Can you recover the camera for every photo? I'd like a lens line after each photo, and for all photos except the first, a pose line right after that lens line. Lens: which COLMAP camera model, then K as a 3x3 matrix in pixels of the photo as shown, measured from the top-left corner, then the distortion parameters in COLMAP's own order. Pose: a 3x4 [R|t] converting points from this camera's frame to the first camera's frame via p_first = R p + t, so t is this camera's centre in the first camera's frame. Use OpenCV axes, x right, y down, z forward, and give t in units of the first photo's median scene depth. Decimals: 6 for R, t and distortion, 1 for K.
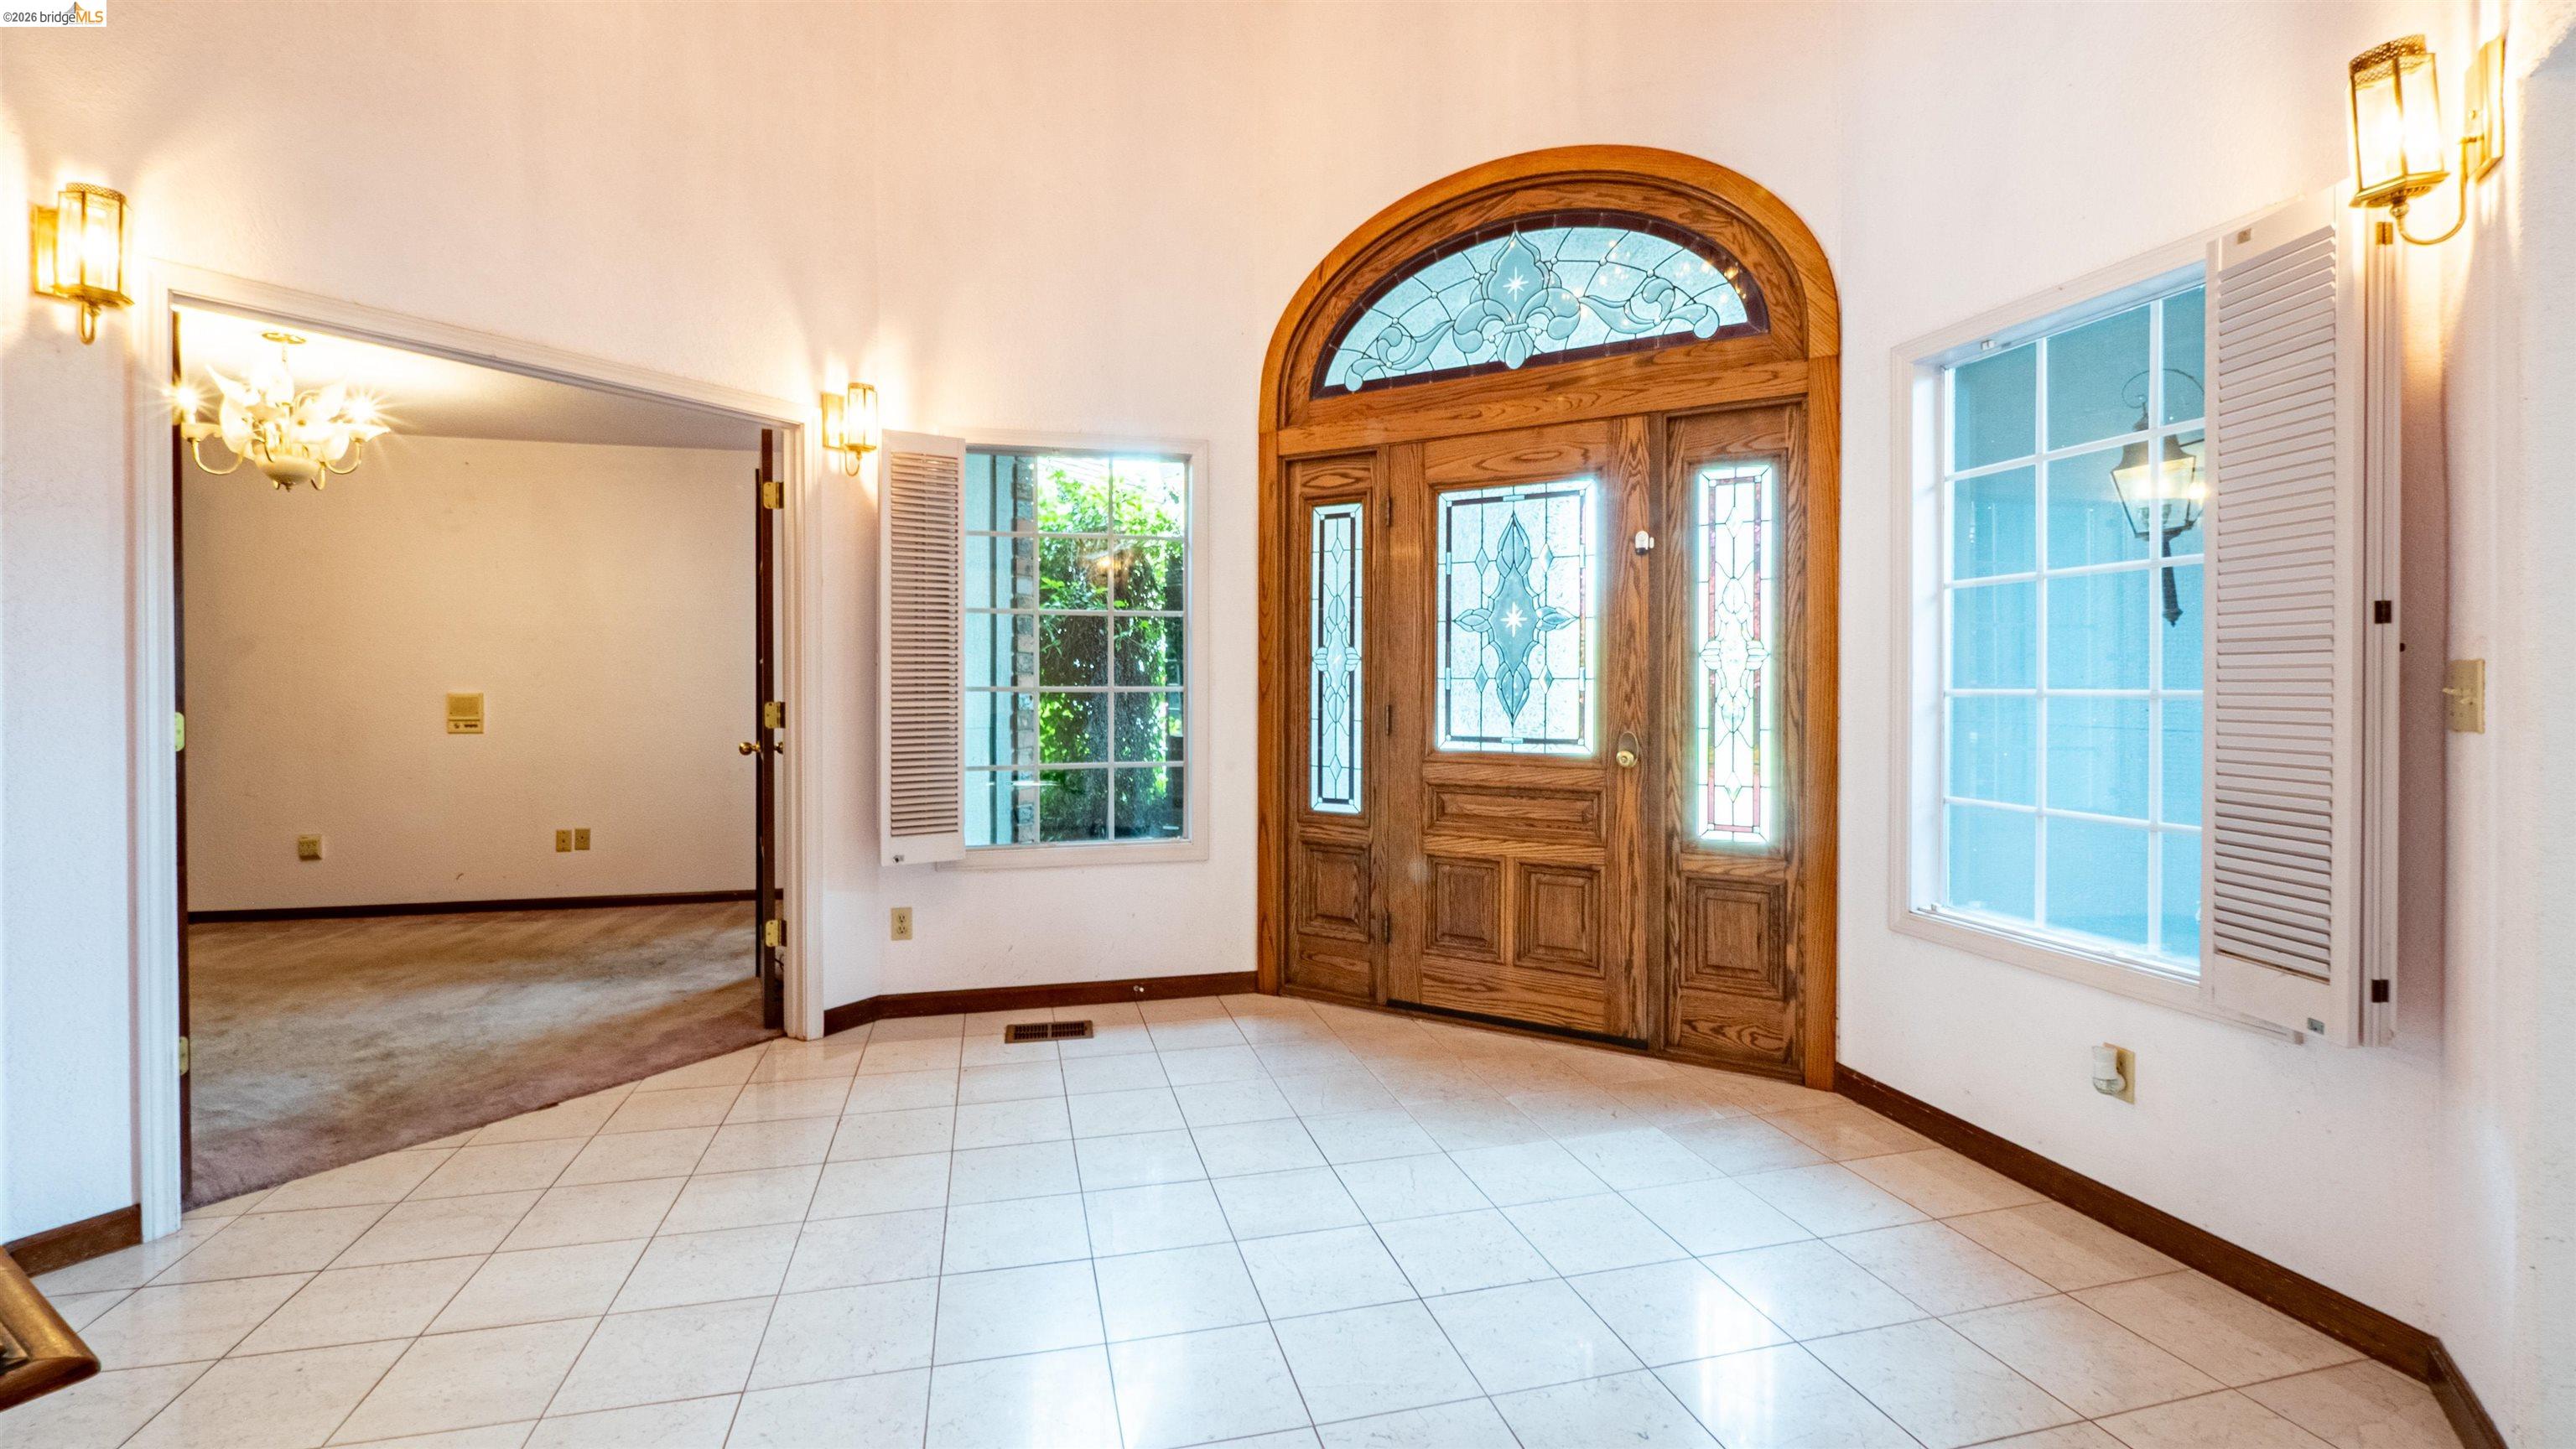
lens RADIAL K [[1101.1, 0, 1259.6], [0, 1101.1, 691.1], [0, 0, 1]] dist [-0.002253, 0.000271]
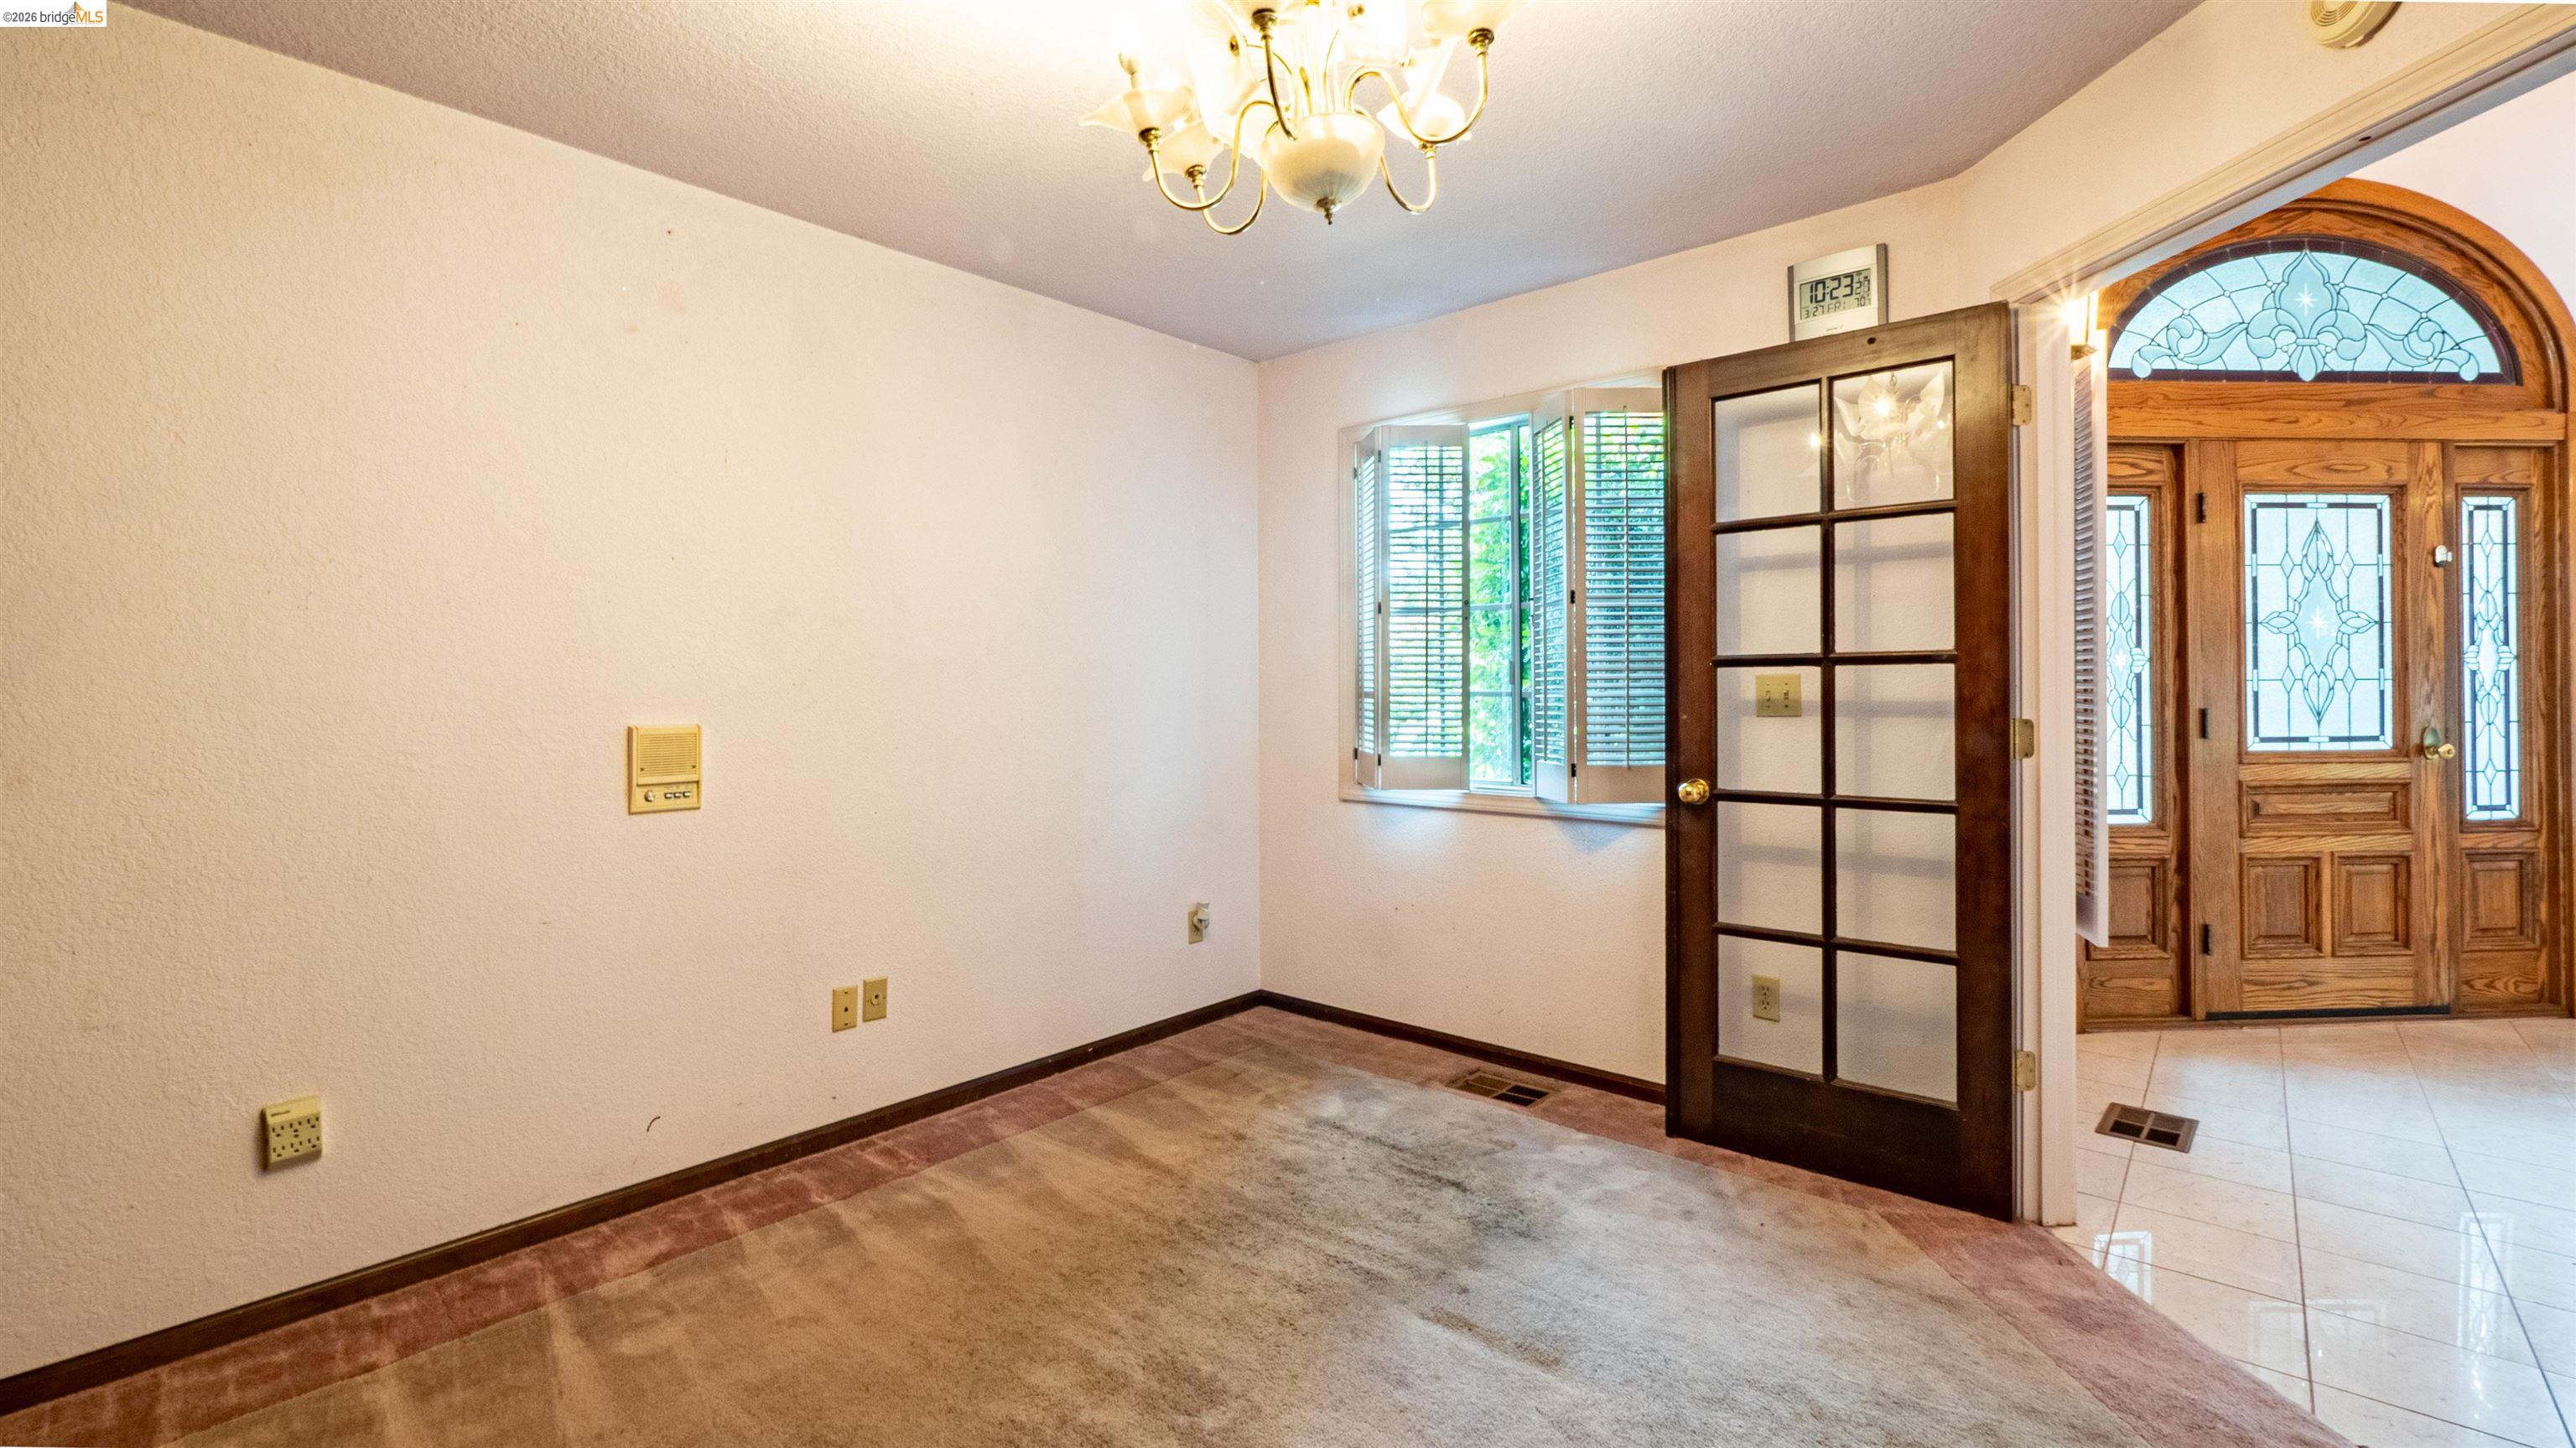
lens RADIAL K [[1101.0, 0, 1236.4], [0, 1101.0, 690.7], [0, 0, 1]] dist [-0.002253, 0.000271]
pose [[0.821997, -0.008585, 0.569427, -1.192052], [0.014913, 0.999868, -0.006454, -0.009311], [-0.569296, 0.013797, 0.822017, 0.728638]]
